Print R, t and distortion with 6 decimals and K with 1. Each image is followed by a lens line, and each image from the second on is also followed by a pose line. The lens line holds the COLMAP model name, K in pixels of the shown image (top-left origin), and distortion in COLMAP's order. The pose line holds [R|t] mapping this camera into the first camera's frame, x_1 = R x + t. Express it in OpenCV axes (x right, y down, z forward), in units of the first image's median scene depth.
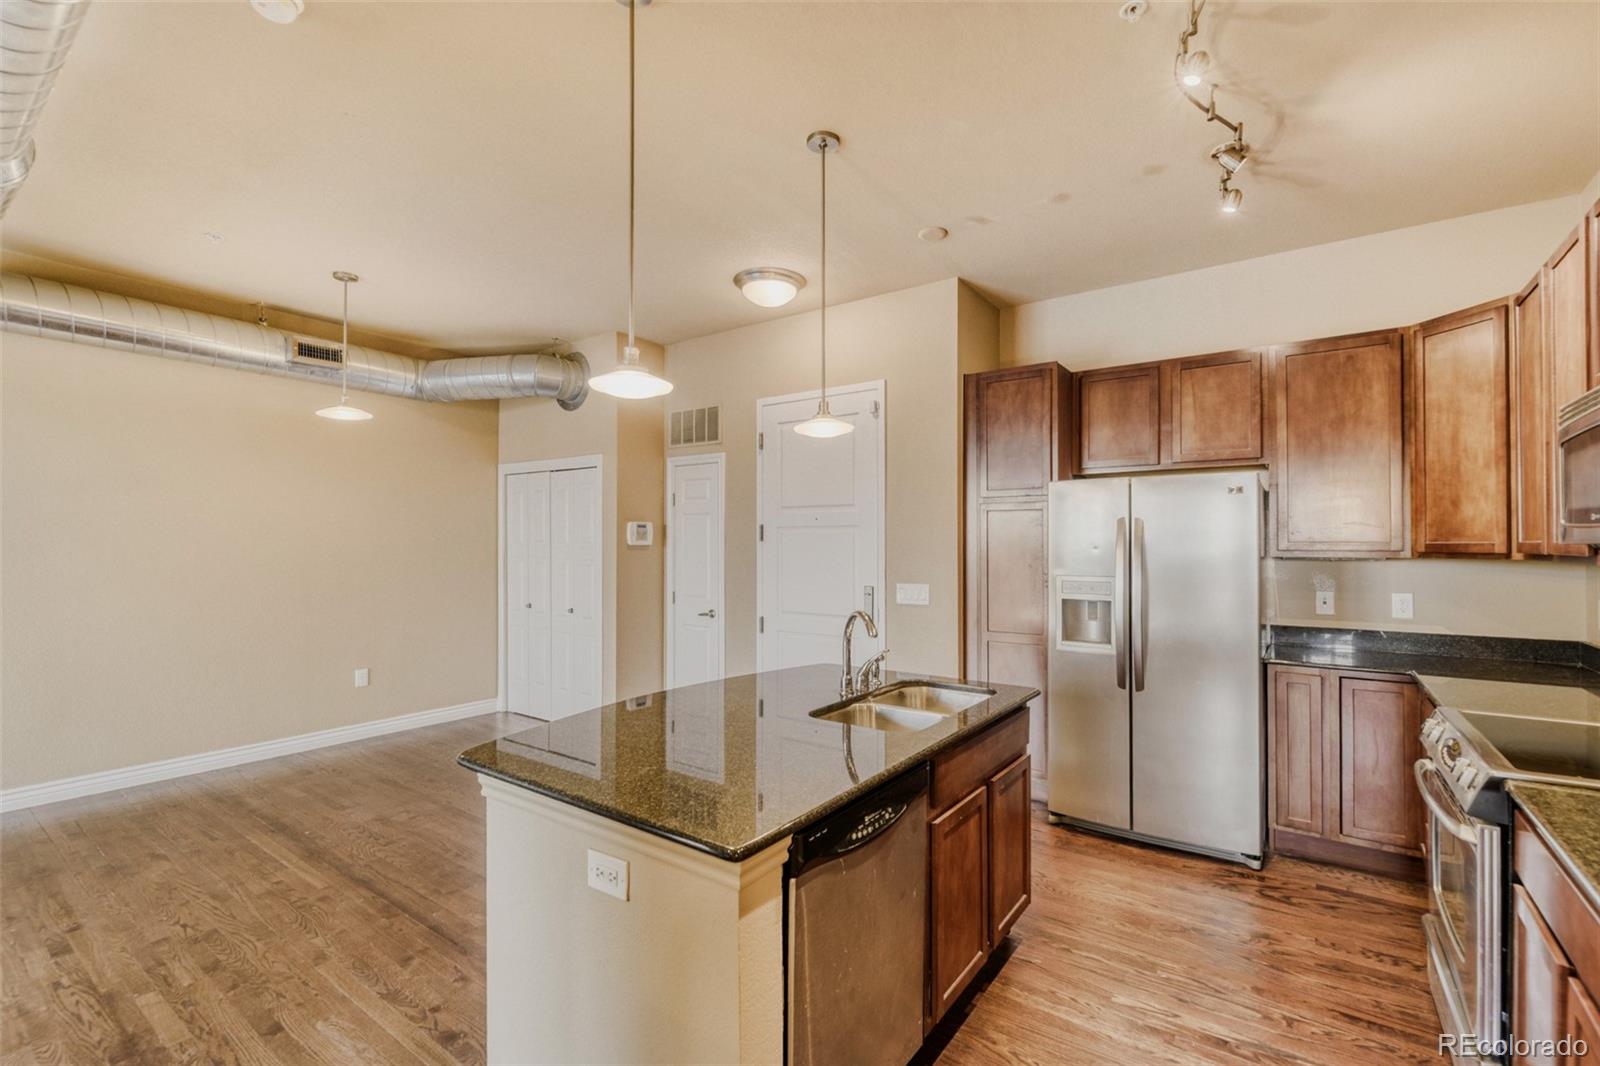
lens RADIAL K [[705.5, 0, 817.9], [0, 705.5, 533.4], [0, 0, 1]] dist [0.015067, 0.000757]
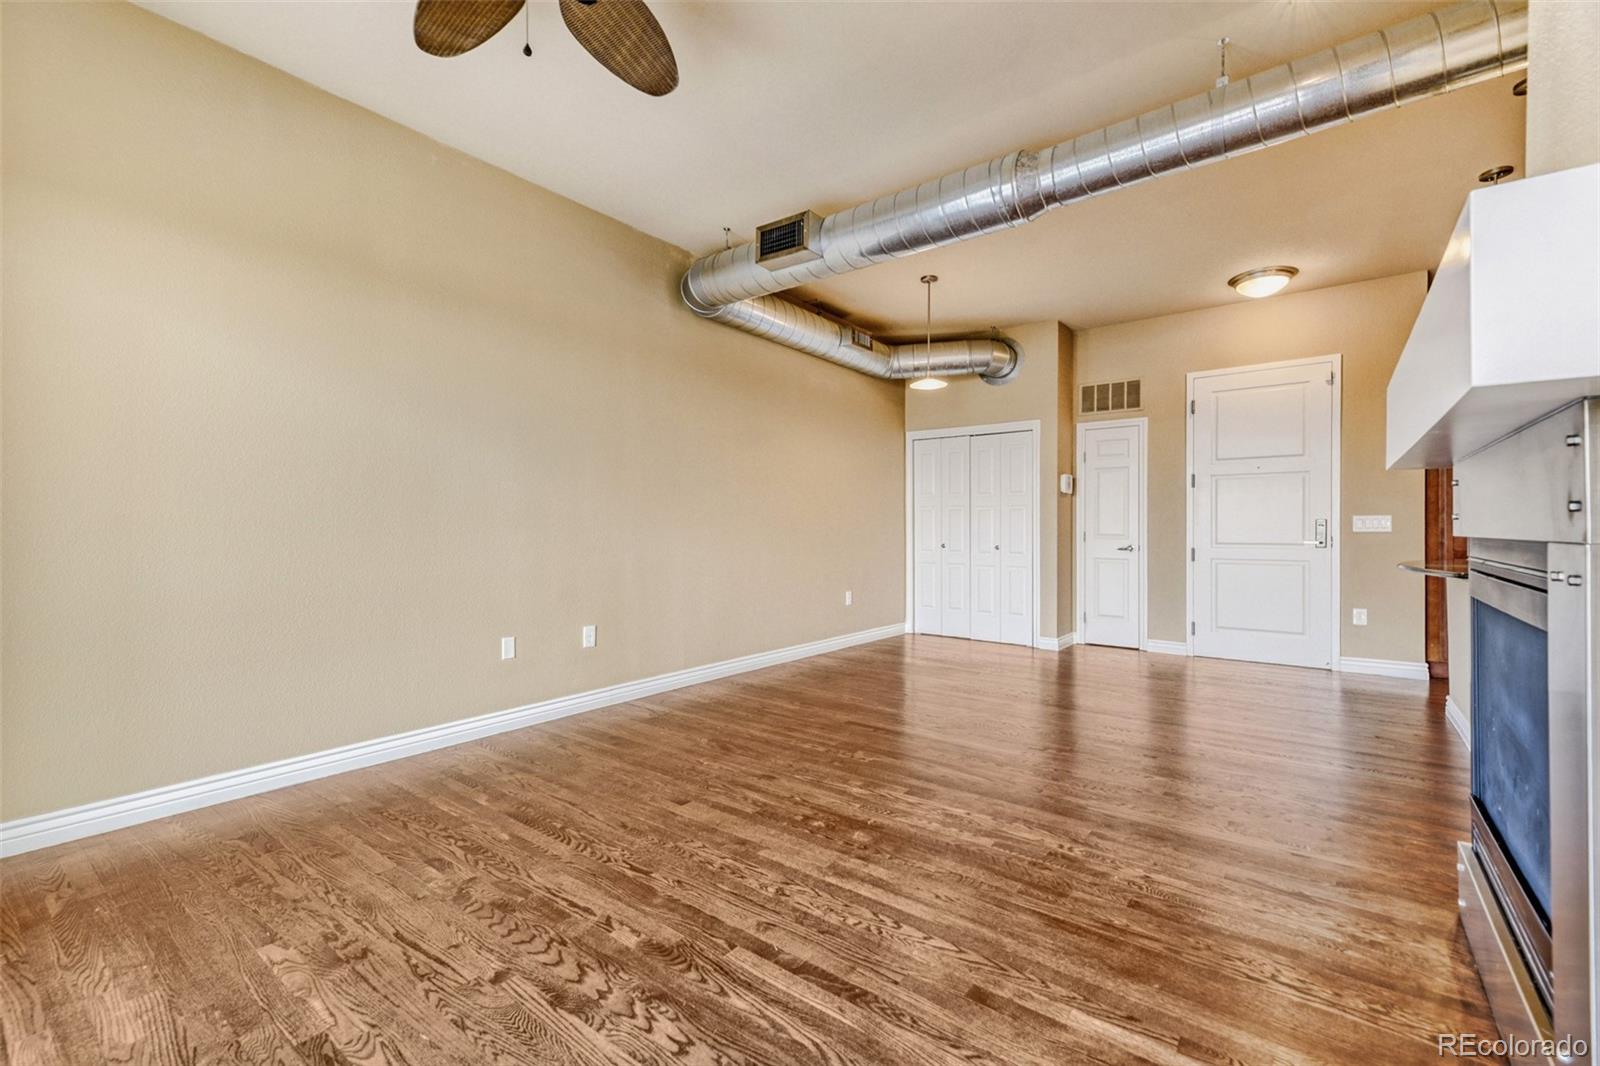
lens RADIAL K [[670.3, 0, 792.5], [0, 670.3, 523.3], [0, 0, 1]] dist [0.007525, -0.000347]
pose [[0.999705, -0.003352, -0.024045, -0.847288], [0.003546, 0.999961, 0.008051, 0.069758], [0.024017, -0.008134, 0.999678, -0.223529]]
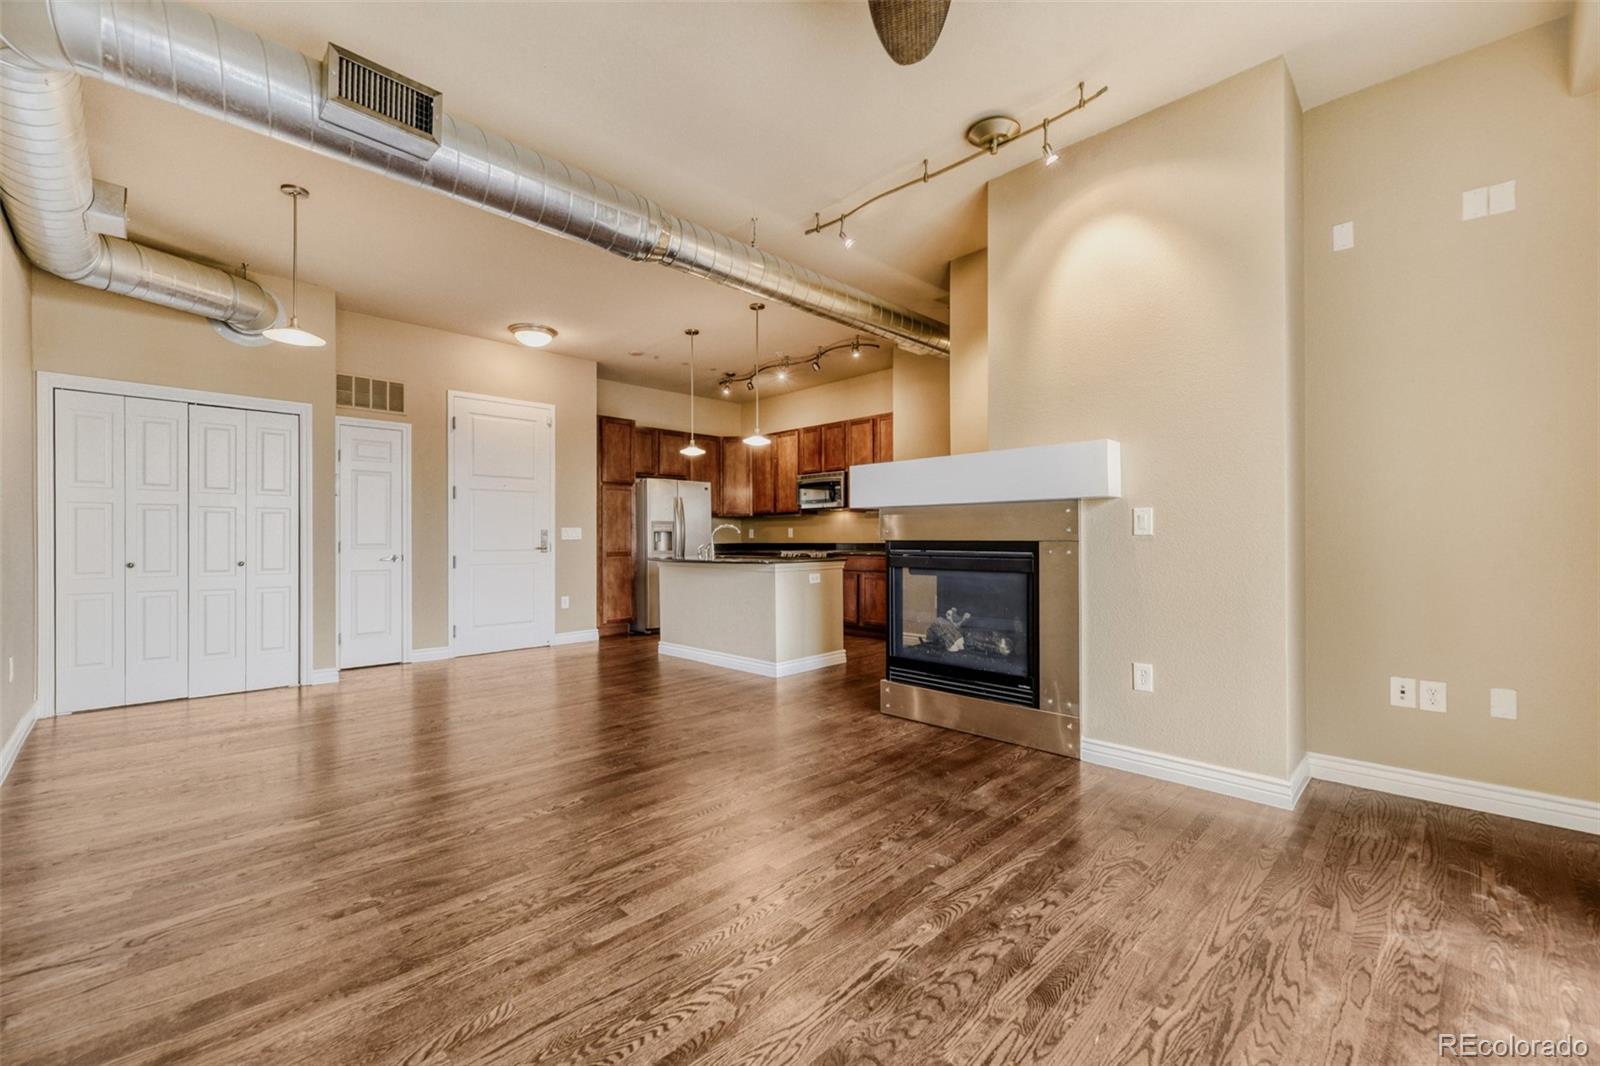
lens RADIAL K [[670.3, 0, 803.7], [0, 670.3, 536.2], [0, 0, 1]] dist [0.007525, -0.000347]
pose [[0.144631, -0.003055, 0.989481, -1.374953], [-0.015181, 0.999871, 0.005306, 0.072441], [-0.989369, -0.015789, 0.144566, 0.190025]]
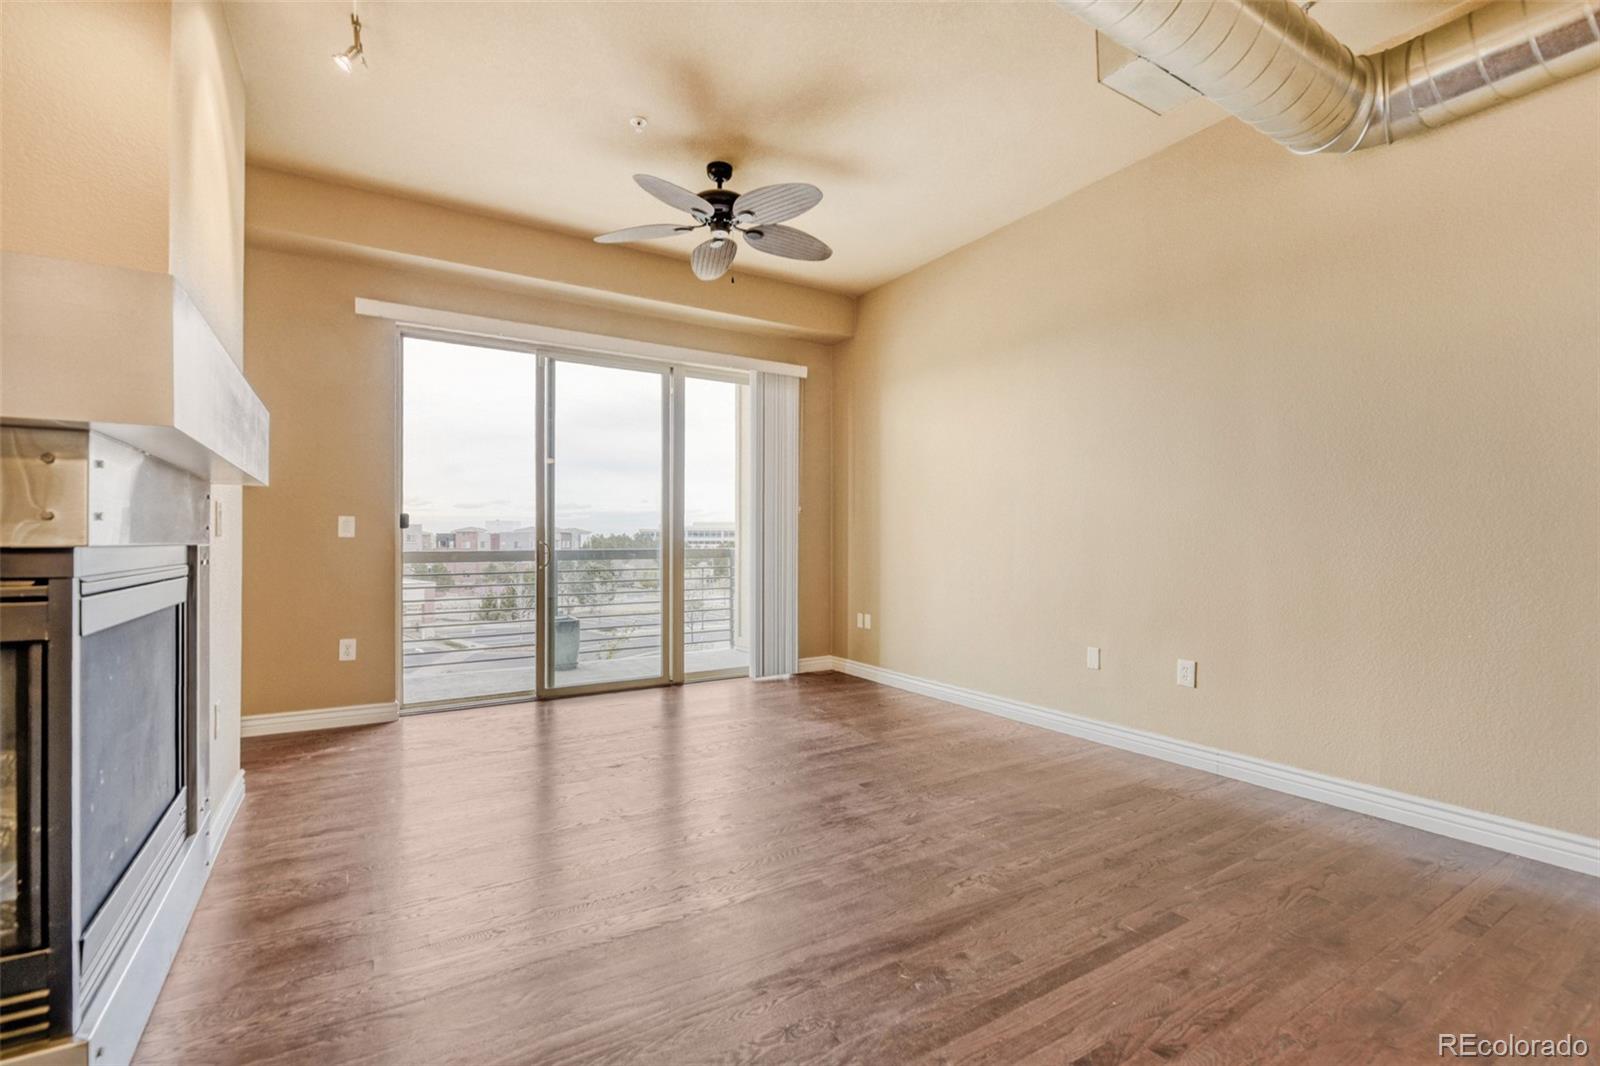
lens RADIAL K [[705.5, 0, 797.7], [0, 705.5, 532.4], [0, 0, 1]] dist [0.015067, 0.000757]
pose [[-0.366375, -0.011154, -0.930400, -0.247361], [0.023733, 0.999491, -0.021328, 0.086445], [0.930164, -0.029895, -0.365924, 0.620073]]
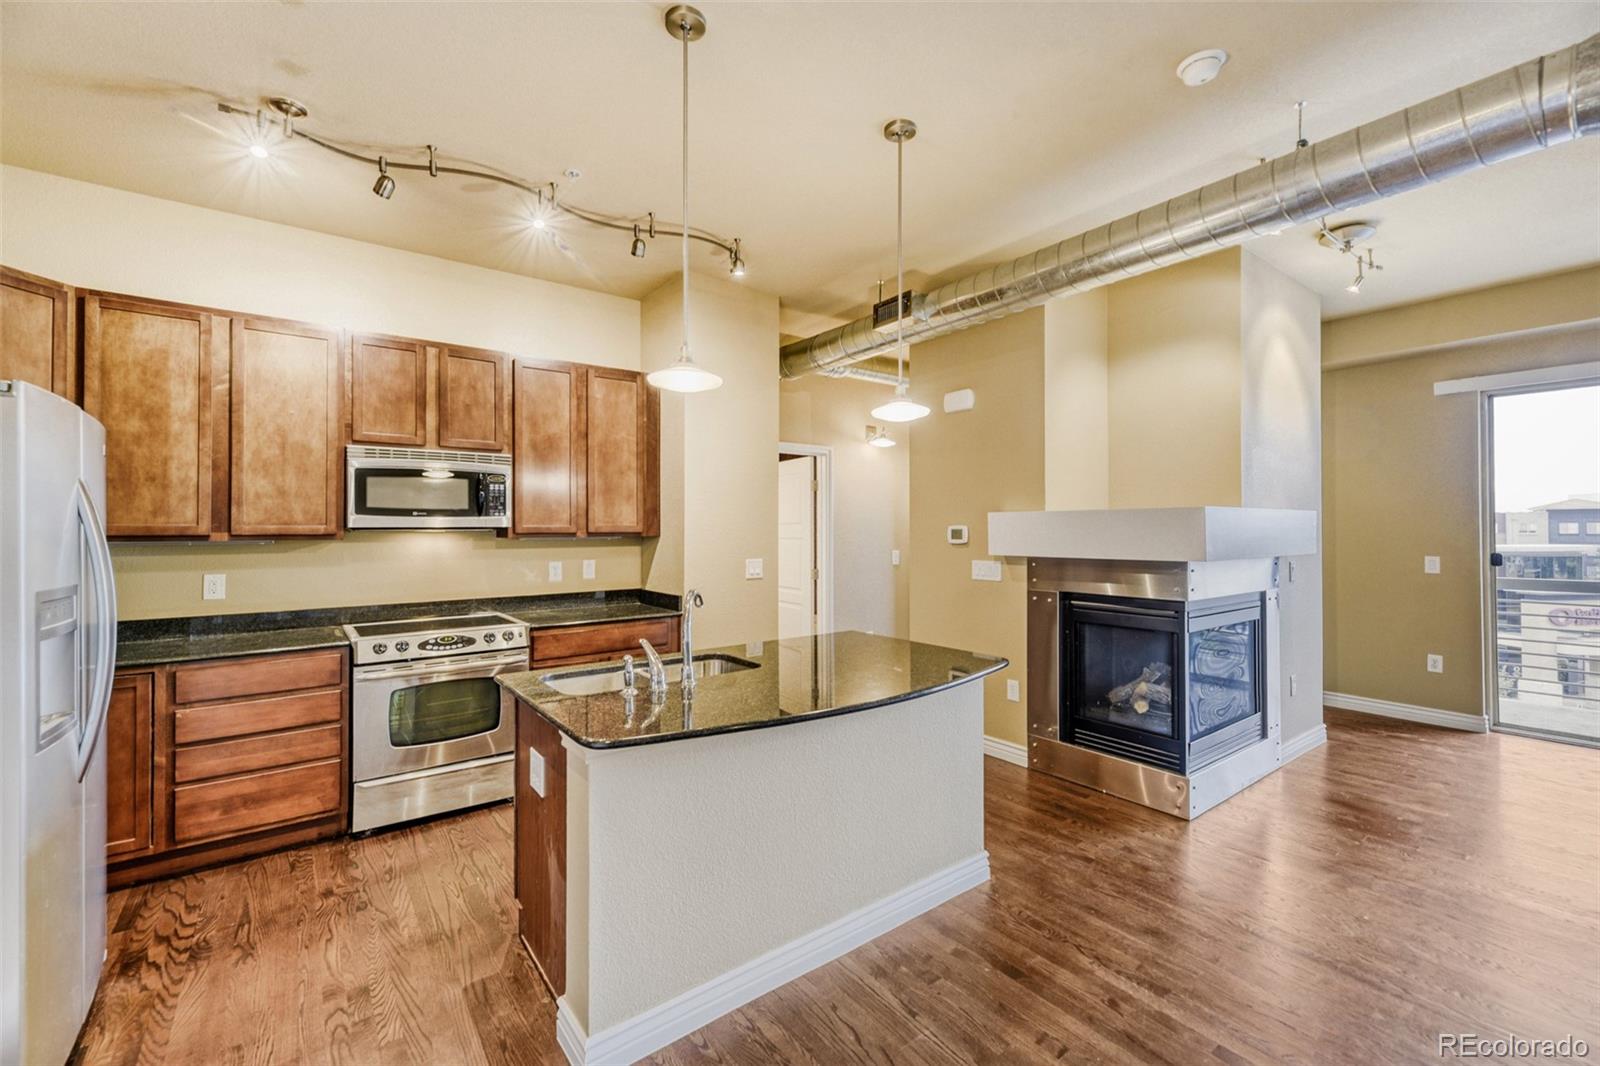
lens RADIAL K [[670.3, 0, 799.0], [0, 670.3, 532.9], [0, 0, 1]] dist [0.007525, -0.000347]
pose [[-0.960348, 0.000302, 0.278806, -0.208325], [-0.005798, 0.999761, -0.021057, 0.024173], [-0.278745, -0.021839, -0.960117, 1.065835]]
